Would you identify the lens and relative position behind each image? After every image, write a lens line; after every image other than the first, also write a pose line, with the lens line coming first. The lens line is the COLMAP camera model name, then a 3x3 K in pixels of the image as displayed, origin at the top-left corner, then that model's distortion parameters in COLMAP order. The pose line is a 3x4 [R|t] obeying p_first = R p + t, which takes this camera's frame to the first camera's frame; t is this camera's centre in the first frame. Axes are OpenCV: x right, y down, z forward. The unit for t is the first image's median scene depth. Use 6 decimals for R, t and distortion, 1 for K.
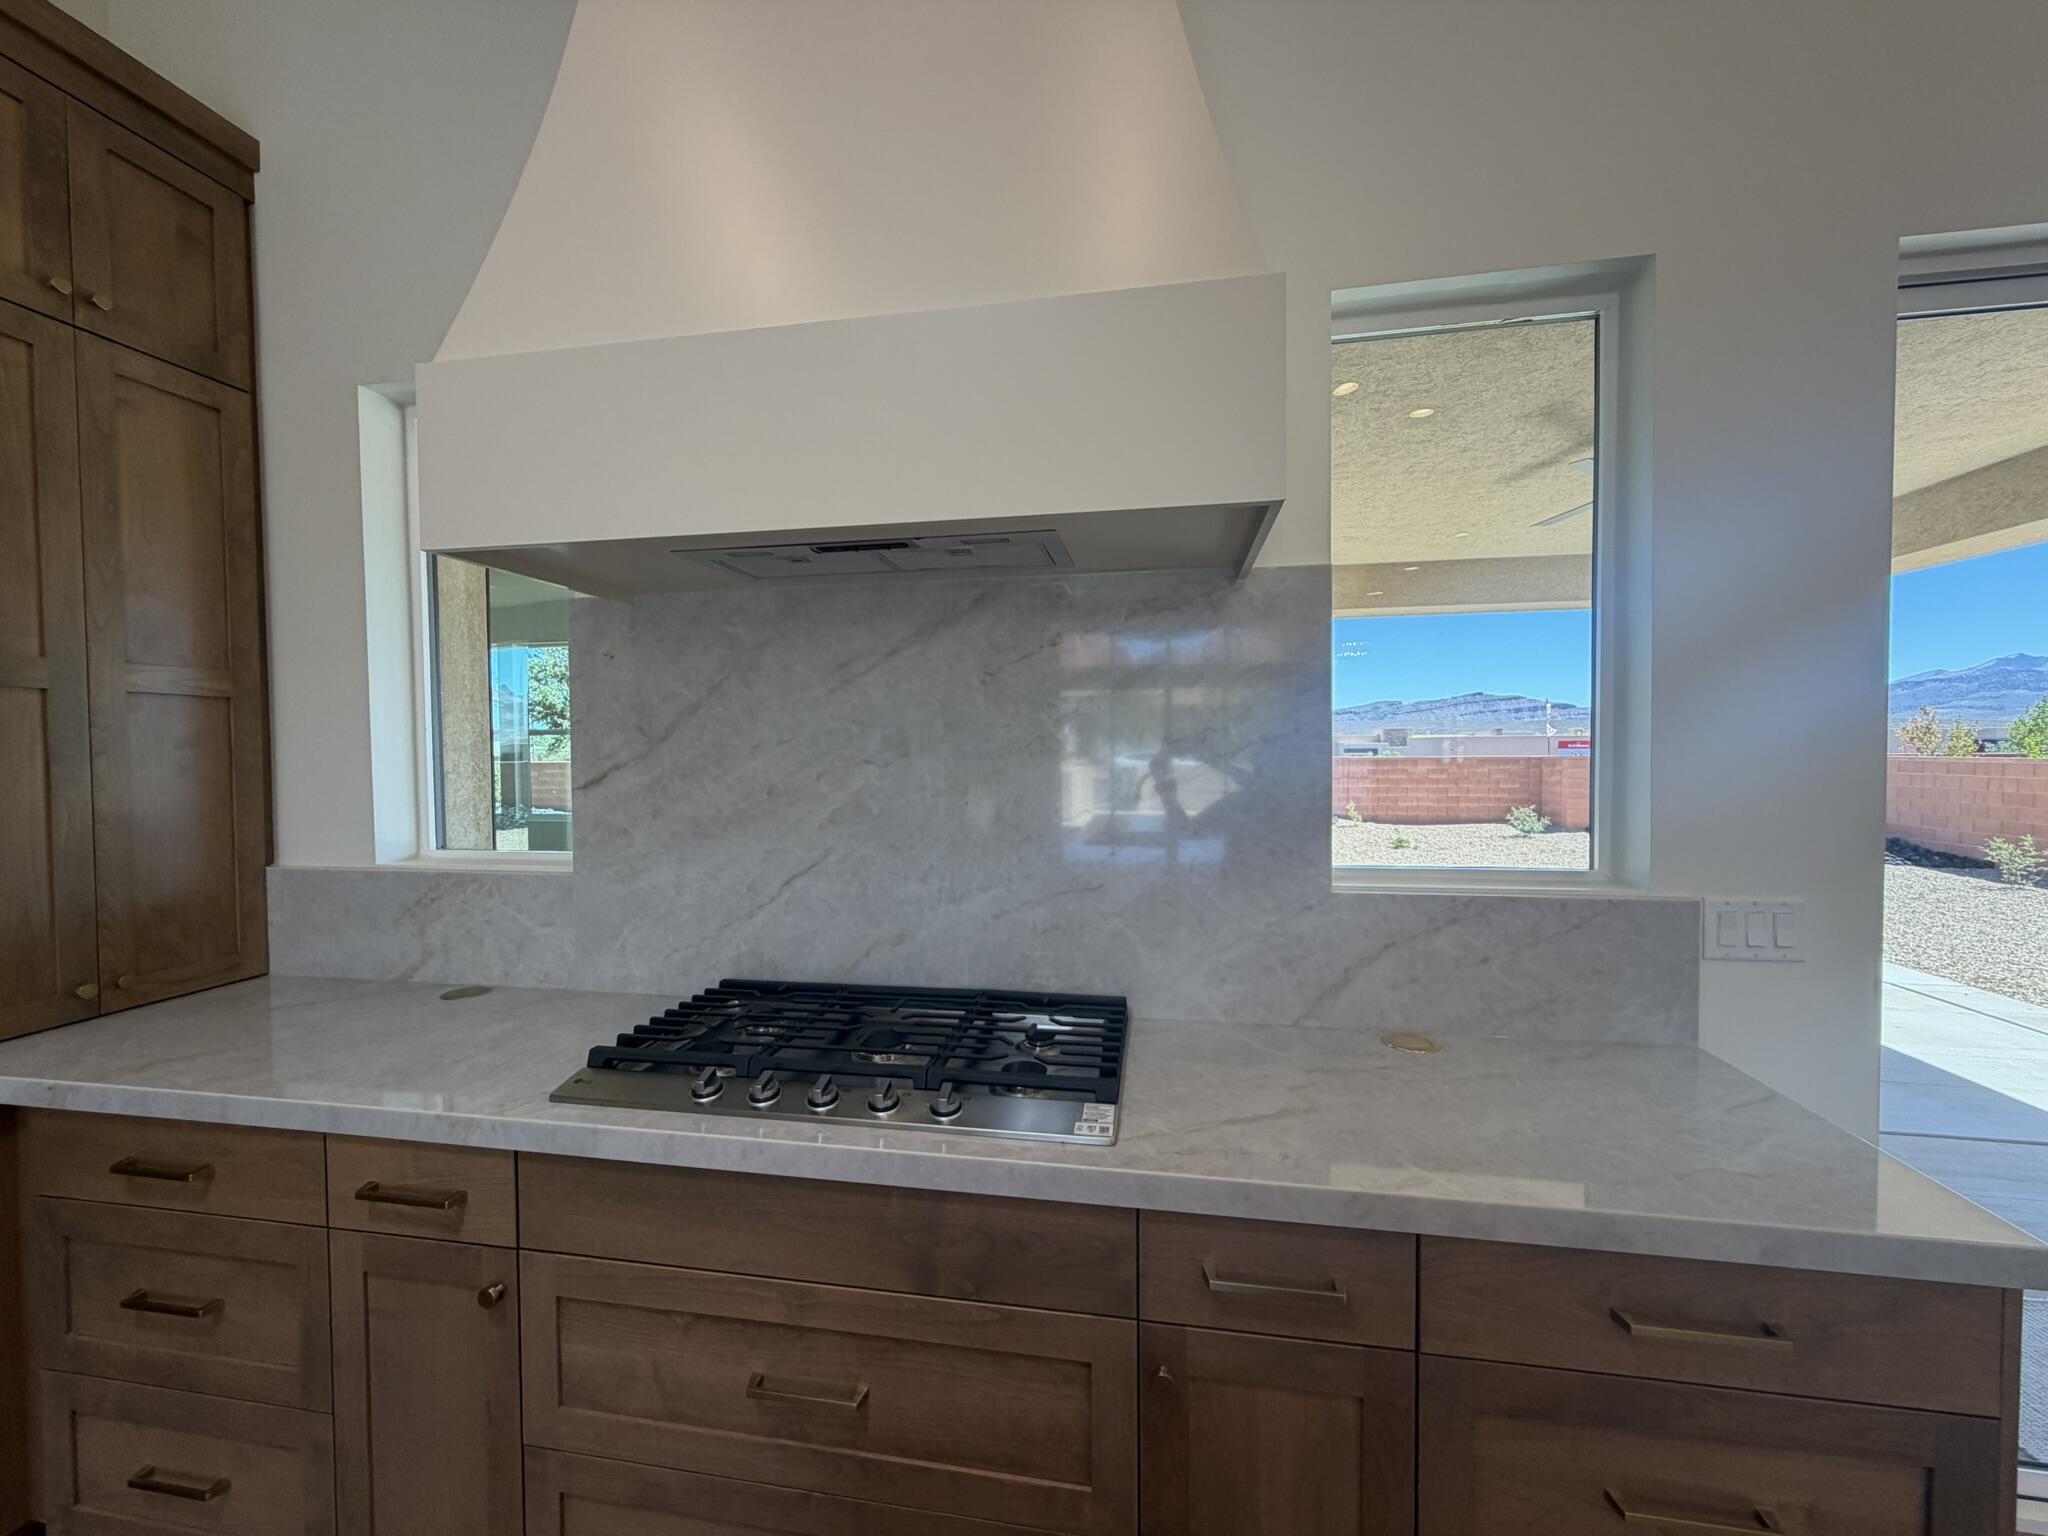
lens RADIAL K [[822.9, 0, 1007.0], [0, 822.9, 775.0], [0, 0, 1]] dist [-0.002899, 0.000289]
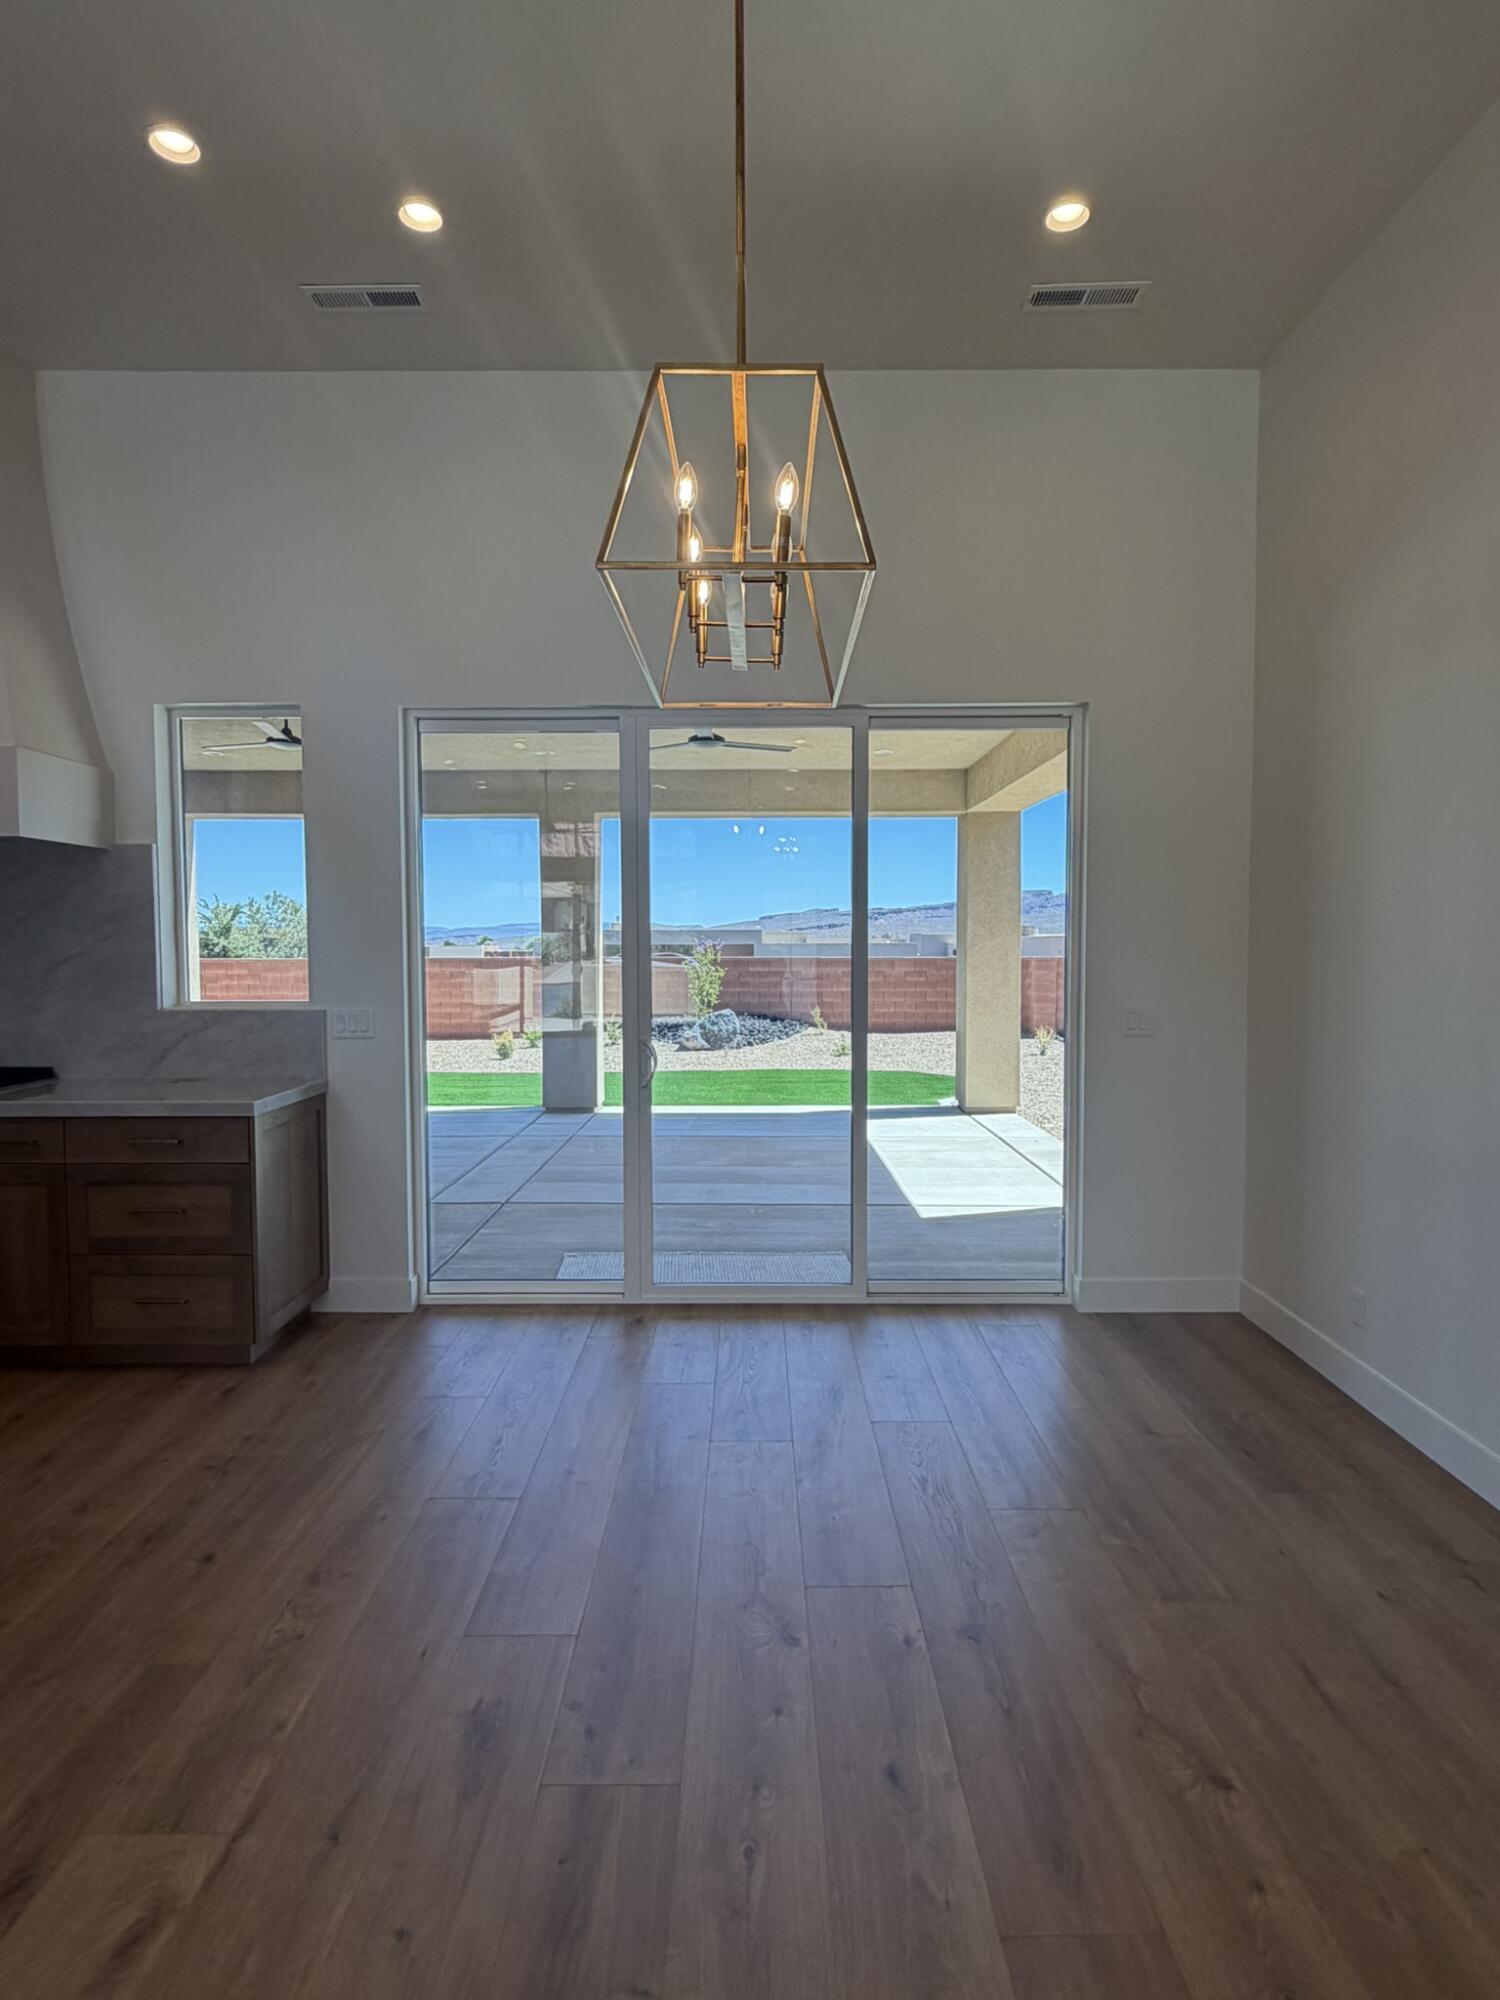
lens RADIAL K [[1111.1, 0, 753.8], [0, 1111.1, 999.3], [0, 0, 1]] dist [-0.002237, 0.001316]
pose [[0.982679, -0.003602, 0.185278, 1.159671], [0.001193, 0.999913, 0.013115, 0.073900], [-0.185310, -0.012667, 0.982599, -1.671609]]
